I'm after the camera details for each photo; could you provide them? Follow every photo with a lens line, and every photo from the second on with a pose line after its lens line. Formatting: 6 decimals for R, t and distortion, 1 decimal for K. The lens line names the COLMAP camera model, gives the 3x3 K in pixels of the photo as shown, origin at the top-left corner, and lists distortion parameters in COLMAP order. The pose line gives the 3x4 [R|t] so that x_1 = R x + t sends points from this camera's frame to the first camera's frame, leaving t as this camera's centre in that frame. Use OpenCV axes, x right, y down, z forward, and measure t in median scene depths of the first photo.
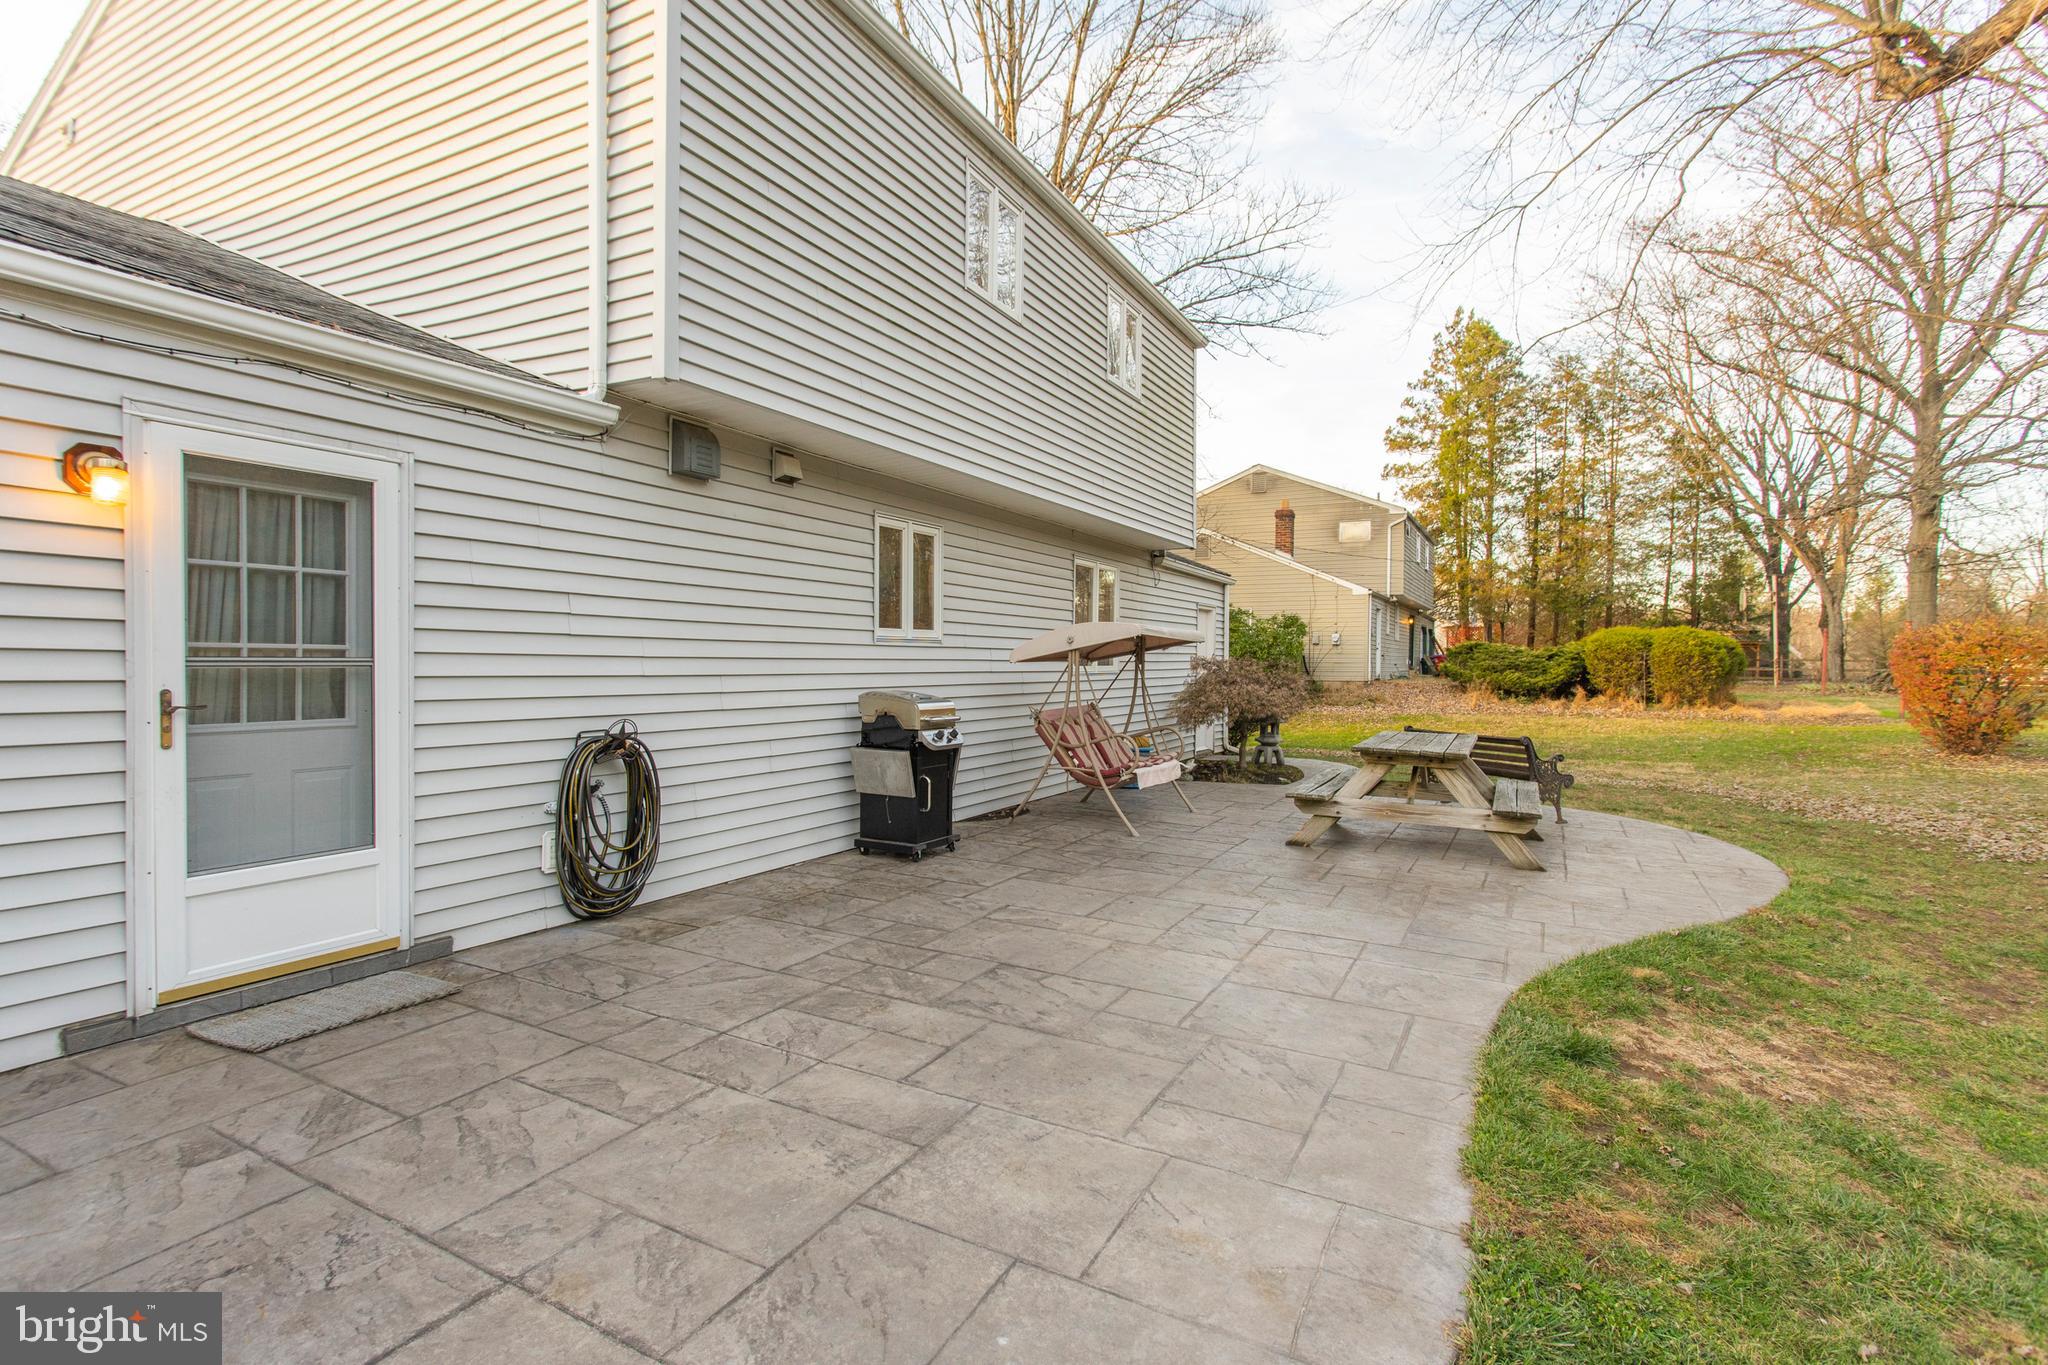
lens RADIAL K [[967.6, 0, 1017.3], [0, 967.6, 674.6], [0, 0, 1]] dist [-0.005079, 0.001200]
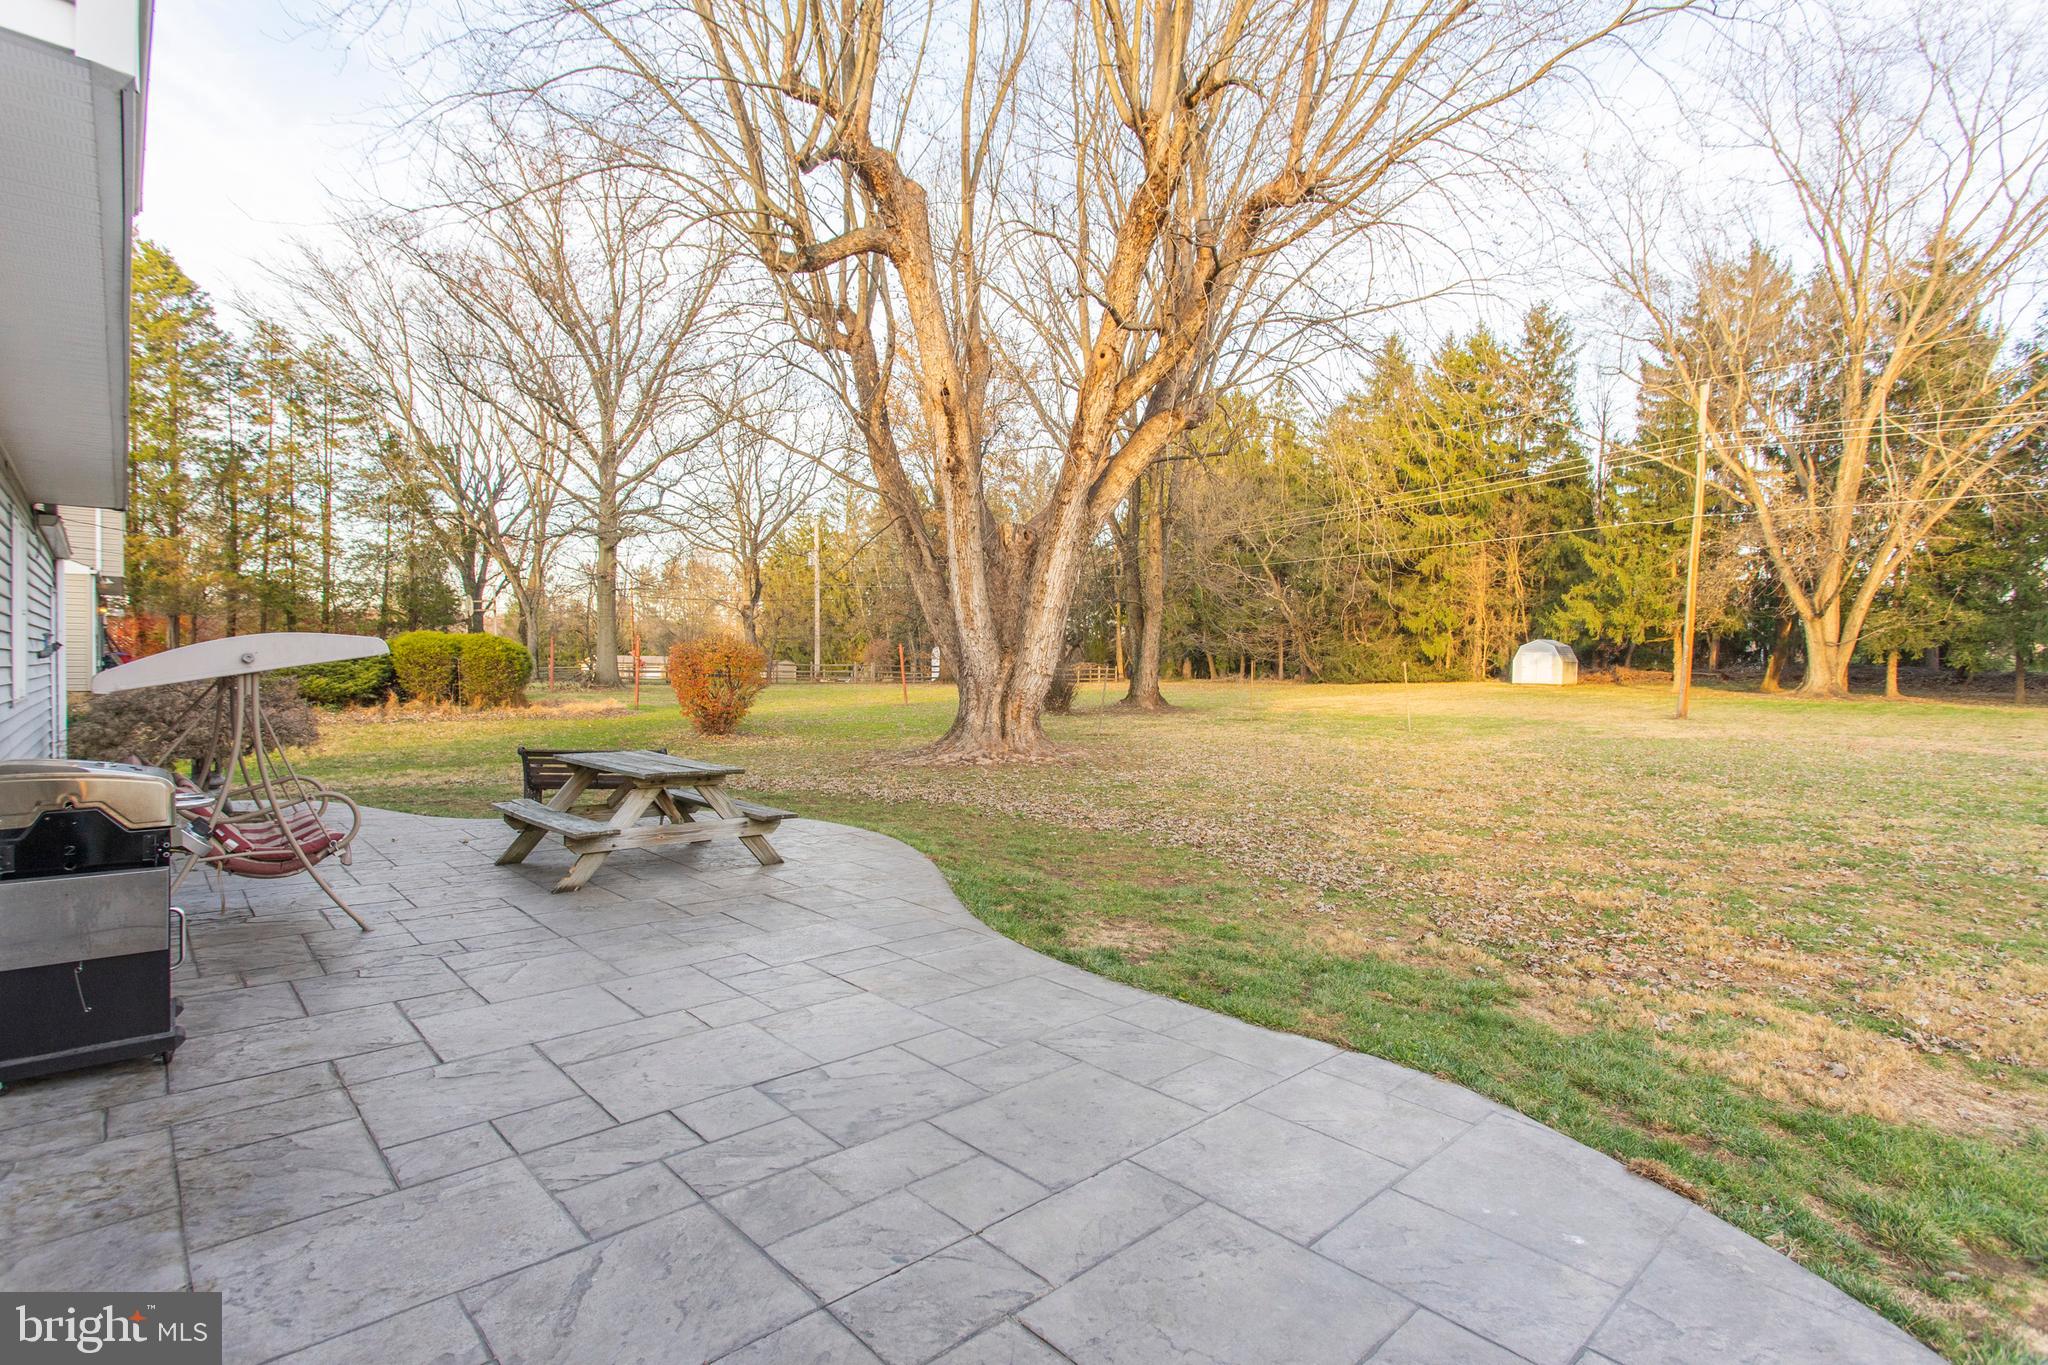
lens RADIAL K [[967.6, 0, 1017.3], [0, 967.6, 674.6], [0, 0, 1]] dist [-0.005079, 0.001200]
pose [[0.325992, -0.009829, 0.945321, -0.126552], [0.006304, 0.999946, 0.008223, -0.008470], [-0.945351, 0.003279, 0.326037, 0.096421]]
